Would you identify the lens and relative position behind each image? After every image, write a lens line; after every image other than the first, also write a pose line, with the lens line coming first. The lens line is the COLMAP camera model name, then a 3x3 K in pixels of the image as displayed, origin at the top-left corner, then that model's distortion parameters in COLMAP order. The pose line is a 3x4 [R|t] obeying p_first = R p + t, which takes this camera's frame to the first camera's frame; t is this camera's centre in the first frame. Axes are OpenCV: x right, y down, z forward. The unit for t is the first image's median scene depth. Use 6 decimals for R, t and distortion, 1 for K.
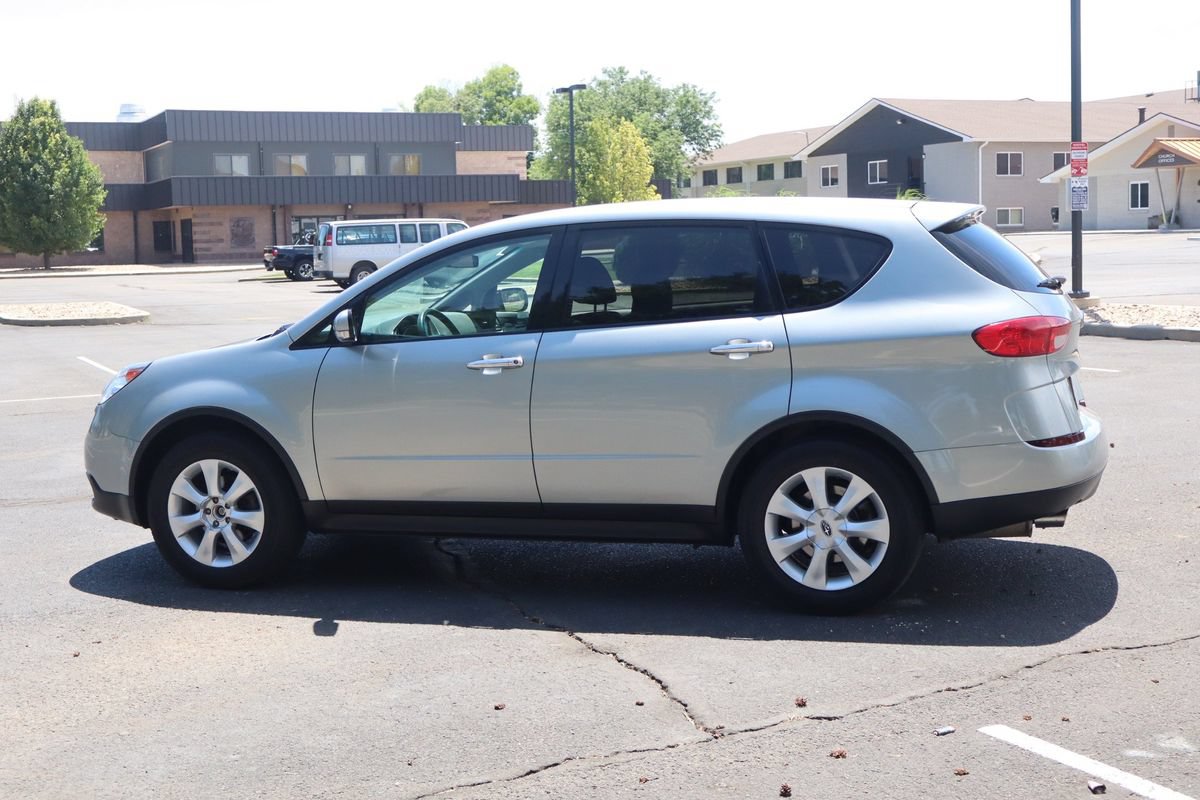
lens RADIAL K [[1570.0, 0, 702.1], [0, 1570.0, 399.9], [0, 0, 1]] dist [-0.003536, 0.058042]
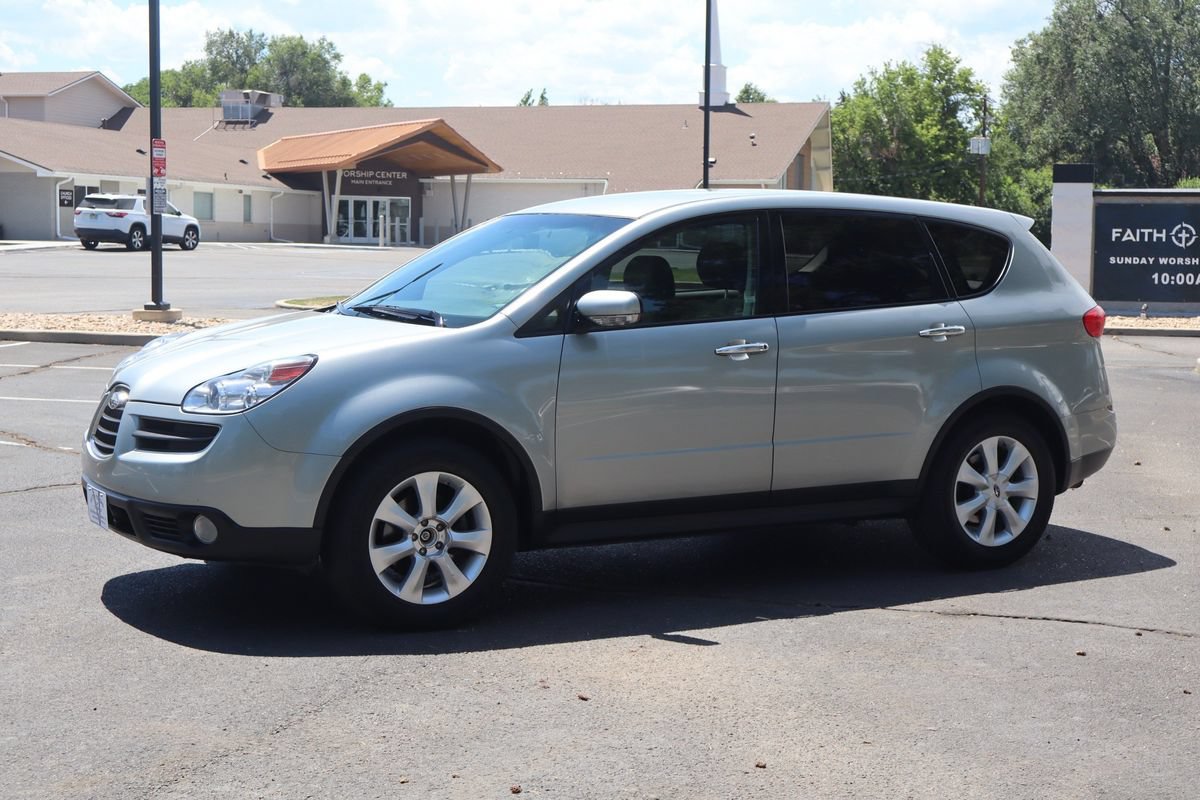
lens RADIAL K [[1704.8, 0, 726.5], [0, 1704.8, 376.9], [0, 0, 1]] dist [0.023798, 0.082160]
pose [[0.666274, -0.018408, 0.745480, -0.868038], [0.044011, 0.998923, -0.014668, 0.008400], [-0.744407, 0.042582, 0.666367, 0.290137]]
